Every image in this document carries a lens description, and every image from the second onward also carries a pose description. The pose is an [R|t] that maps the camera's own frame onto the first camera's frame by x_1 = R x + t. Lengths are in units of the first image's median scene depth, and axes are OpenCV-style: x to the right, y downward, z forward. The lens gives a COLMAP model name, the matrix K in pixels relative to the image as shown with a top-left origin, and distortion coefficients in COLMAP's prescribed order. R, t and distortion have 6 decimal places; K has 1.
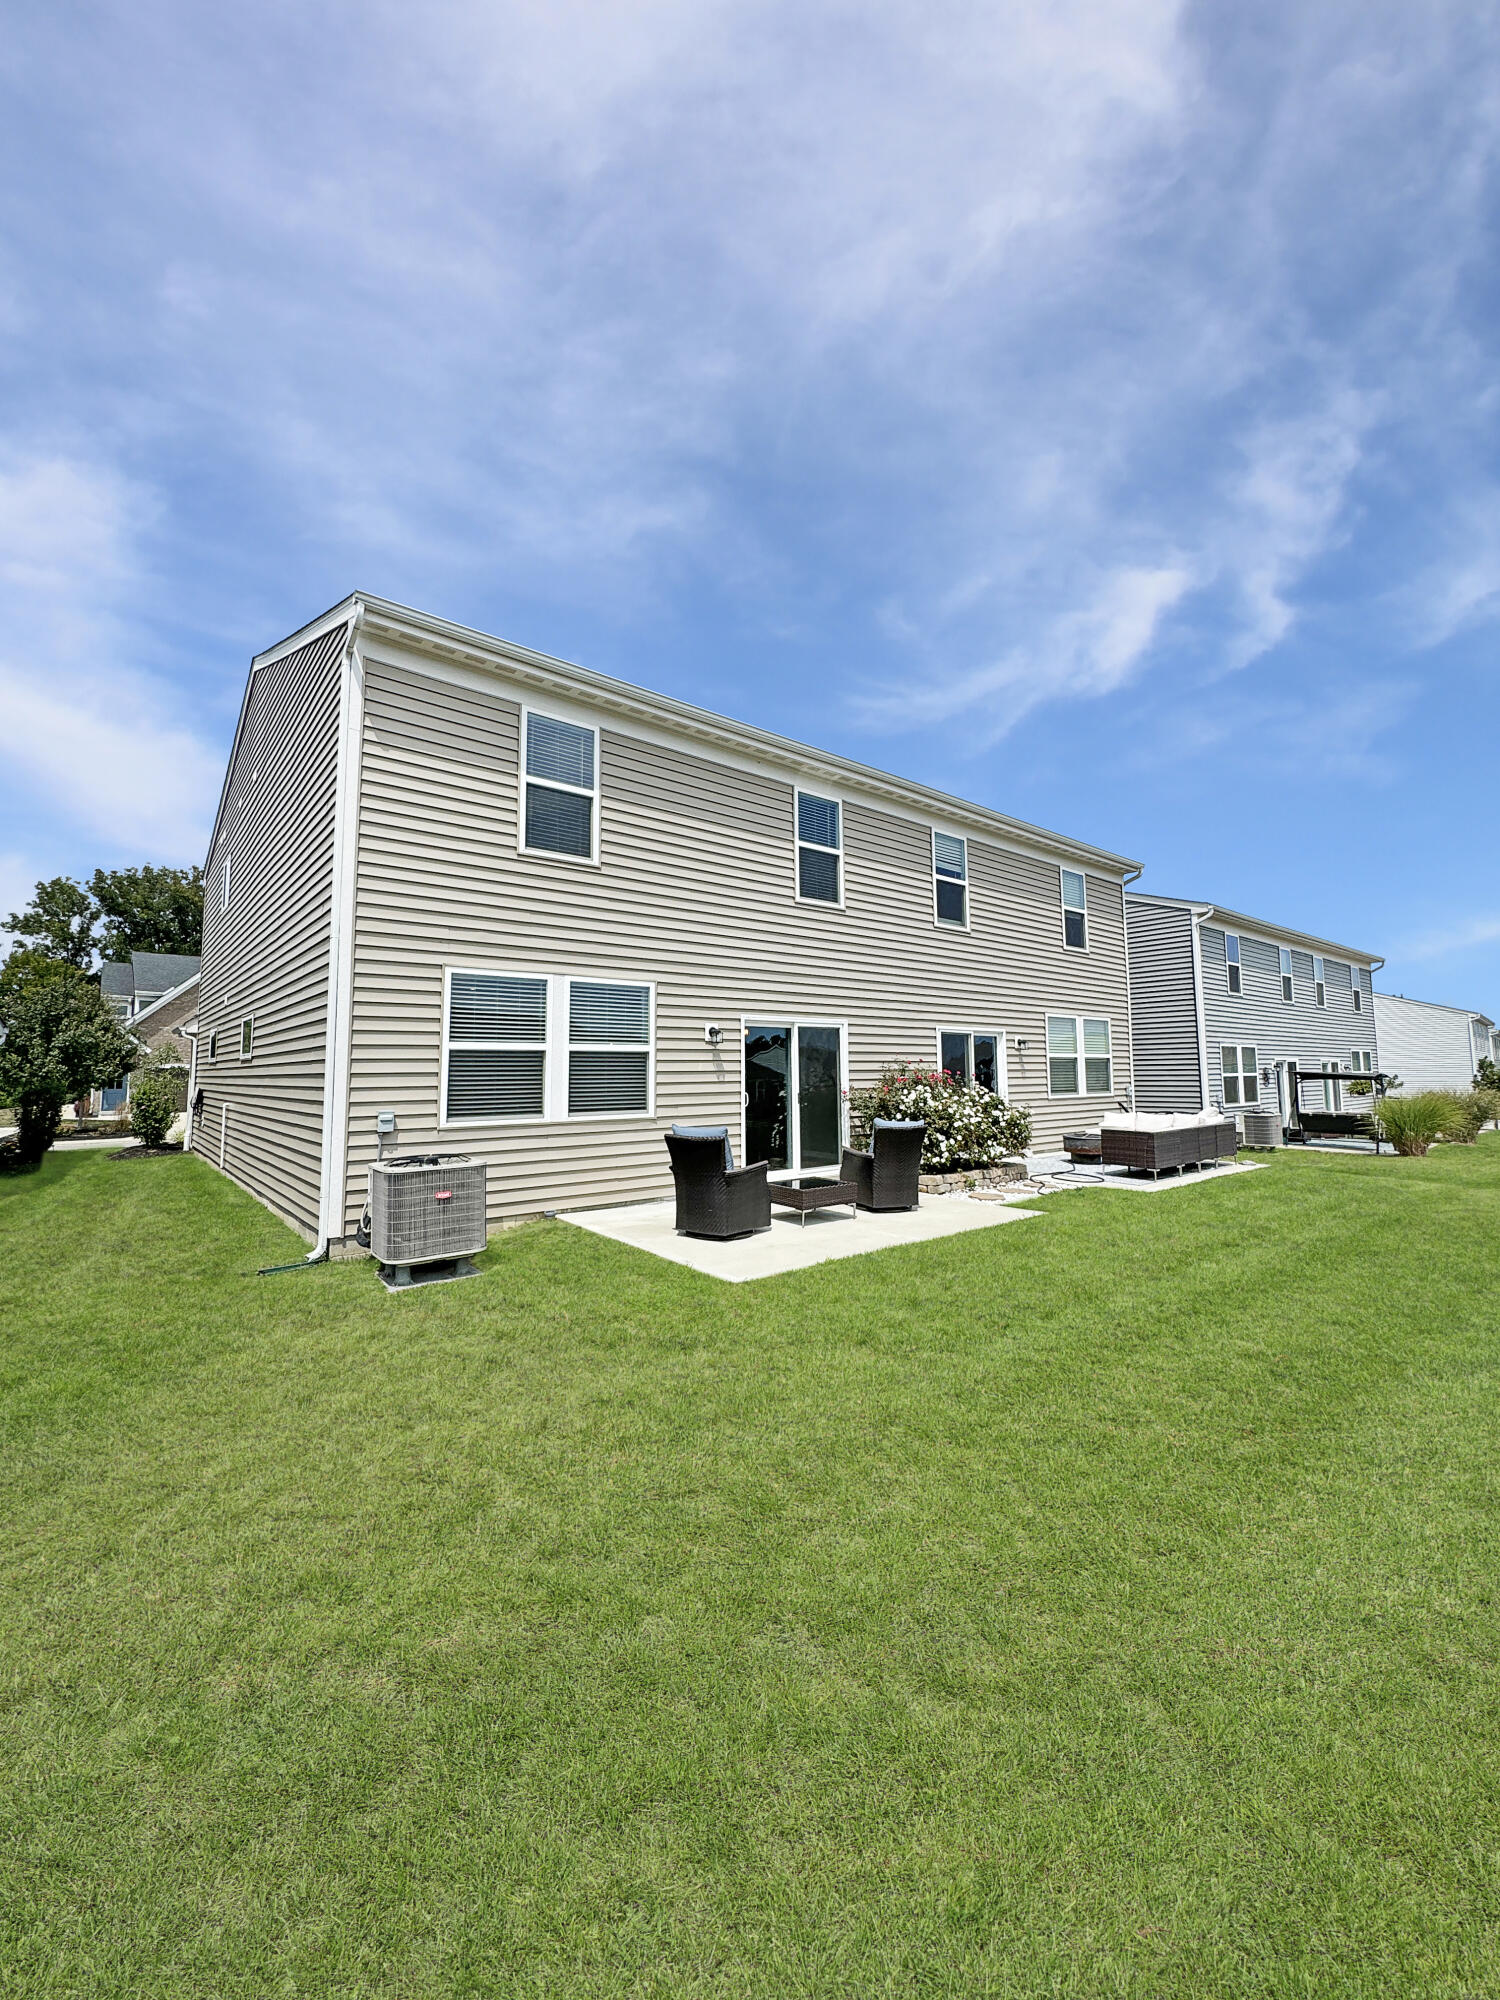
lens RADIAL K [[809.2, 0, 750.7], [0, 809.2, 1000.7], [0, 0, 1]] dist [0.000614, 0.000006]
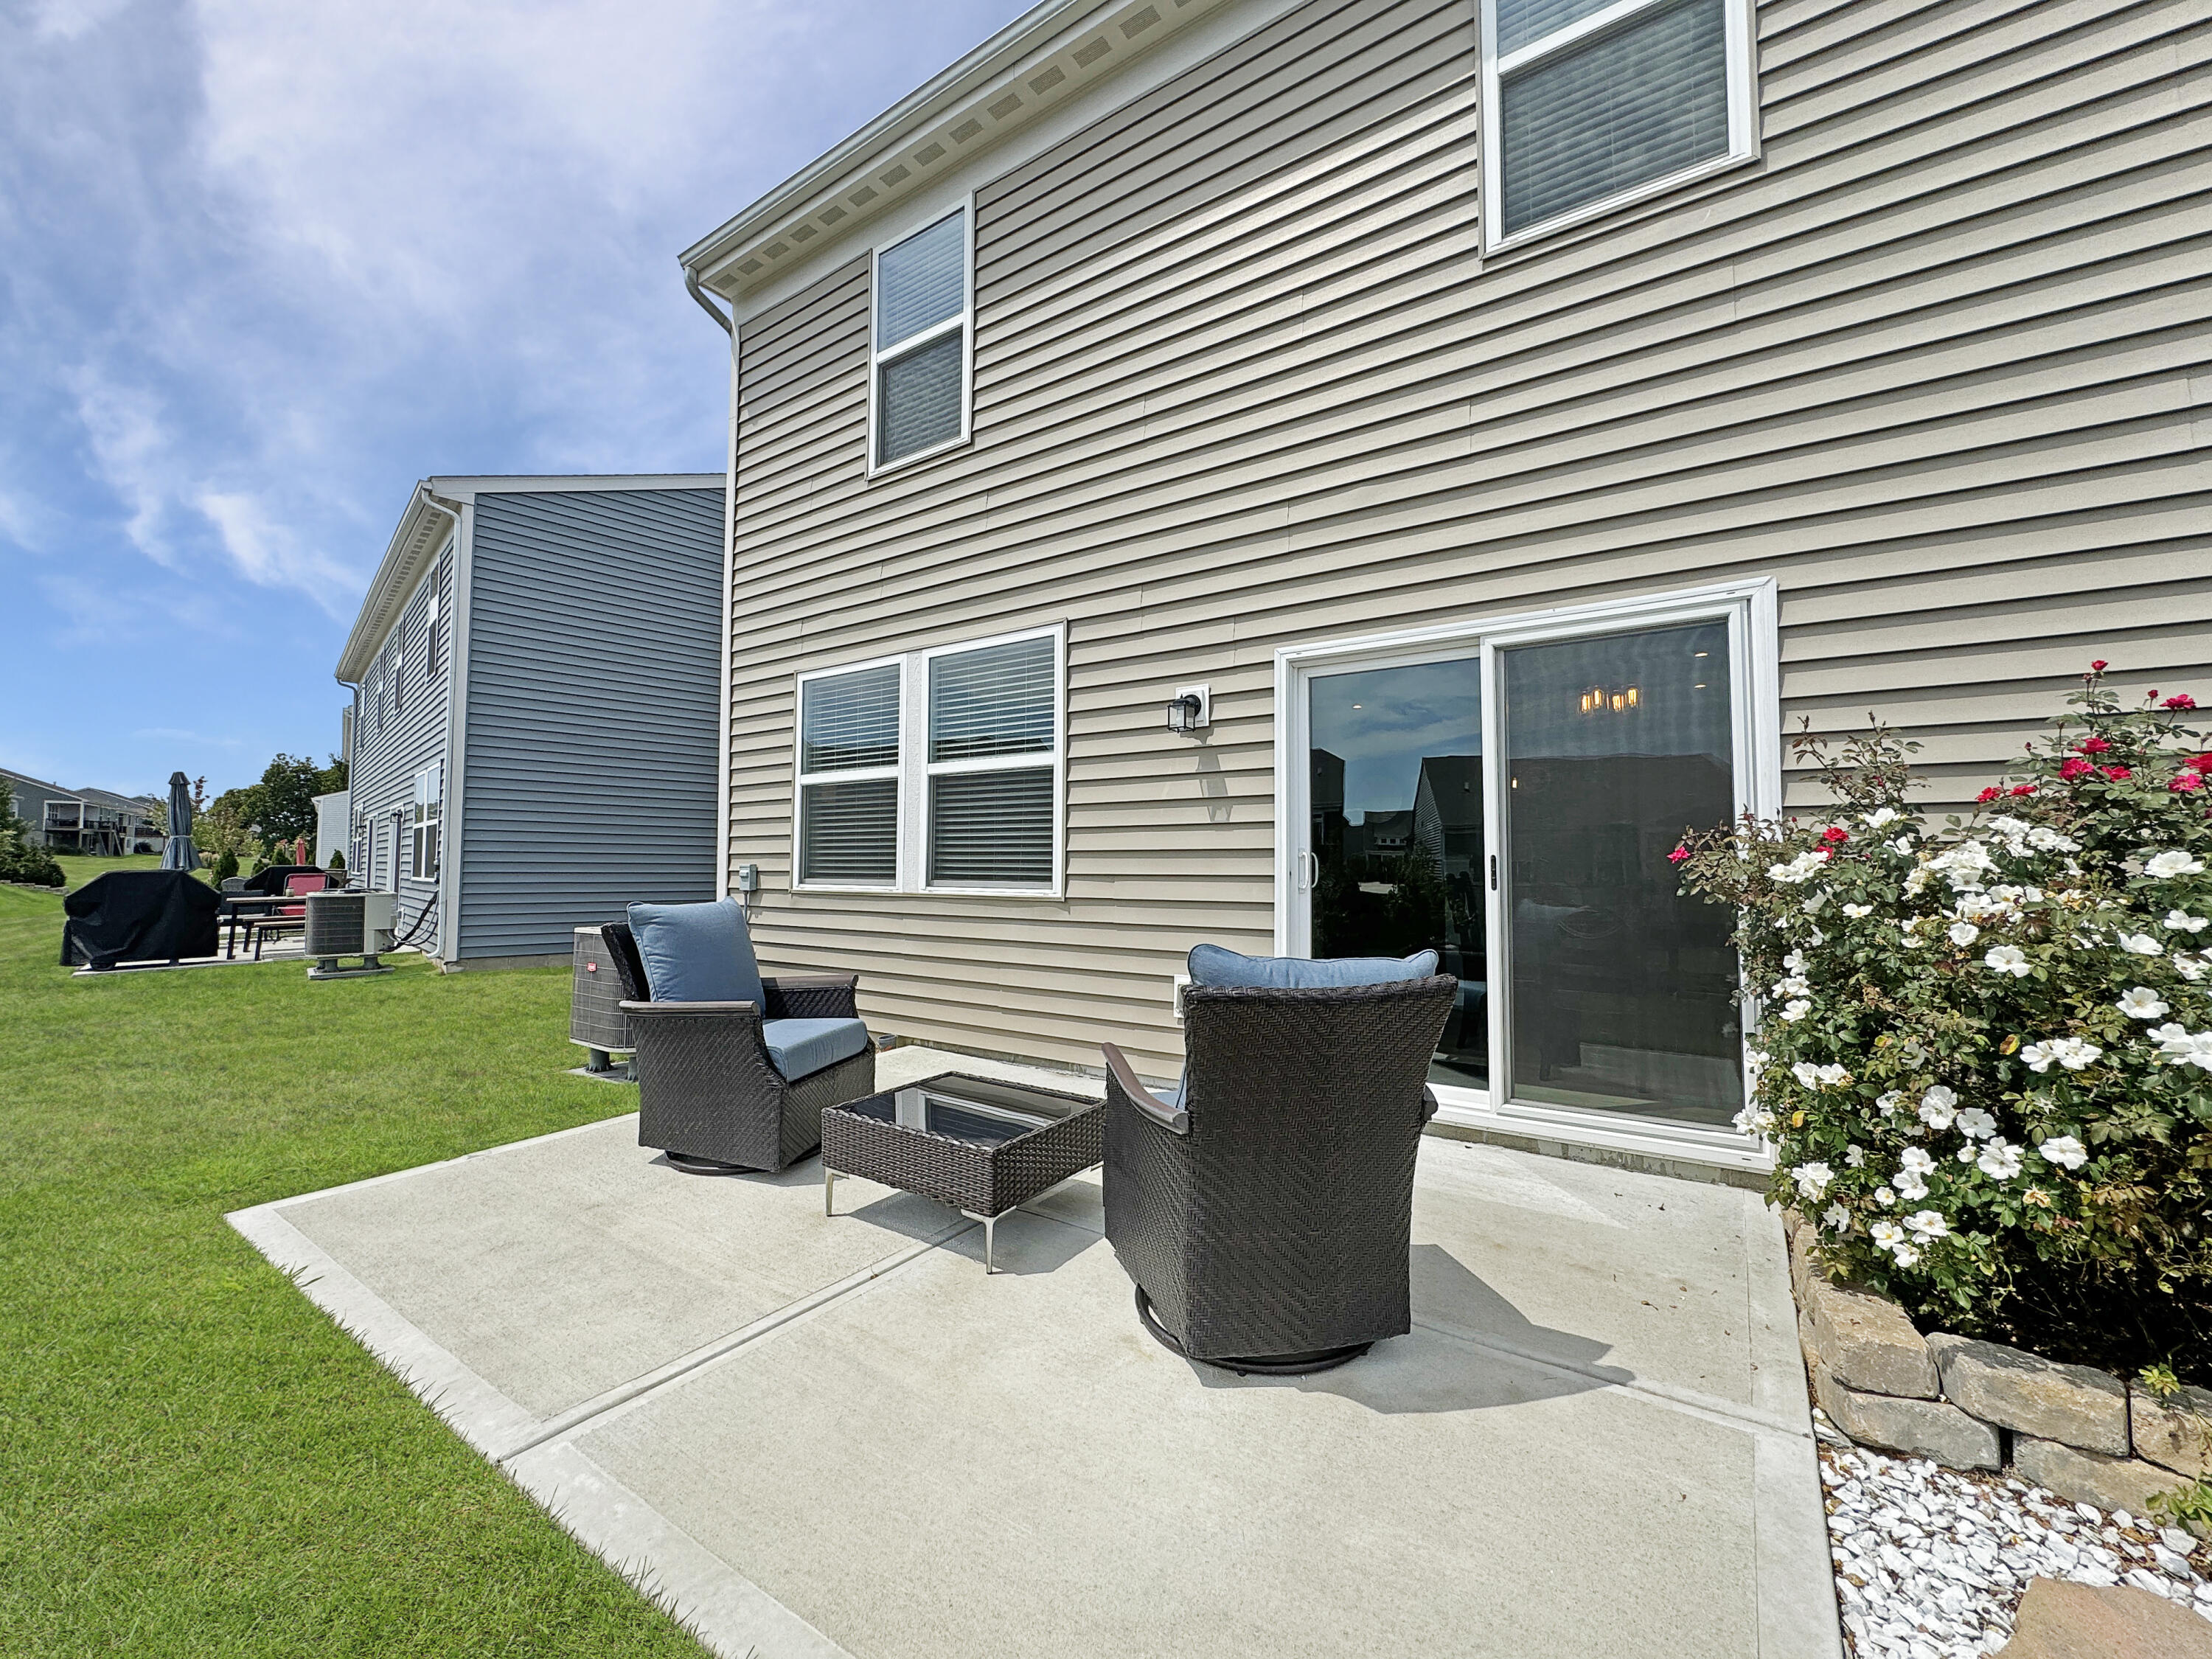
lens RADIAL K [[887.3, 0, 1104.4], [0, 887.3, 825.0], [0, 0, 1]] dist [-0.000018, -0.000019]
pose [[0.273364, -0.031035, -0.961410, 0.431763], [0.085590, 0.996300, -0.007825, 0.112917], [0.958095, -0.080148, 0.275009, 0.933822]]
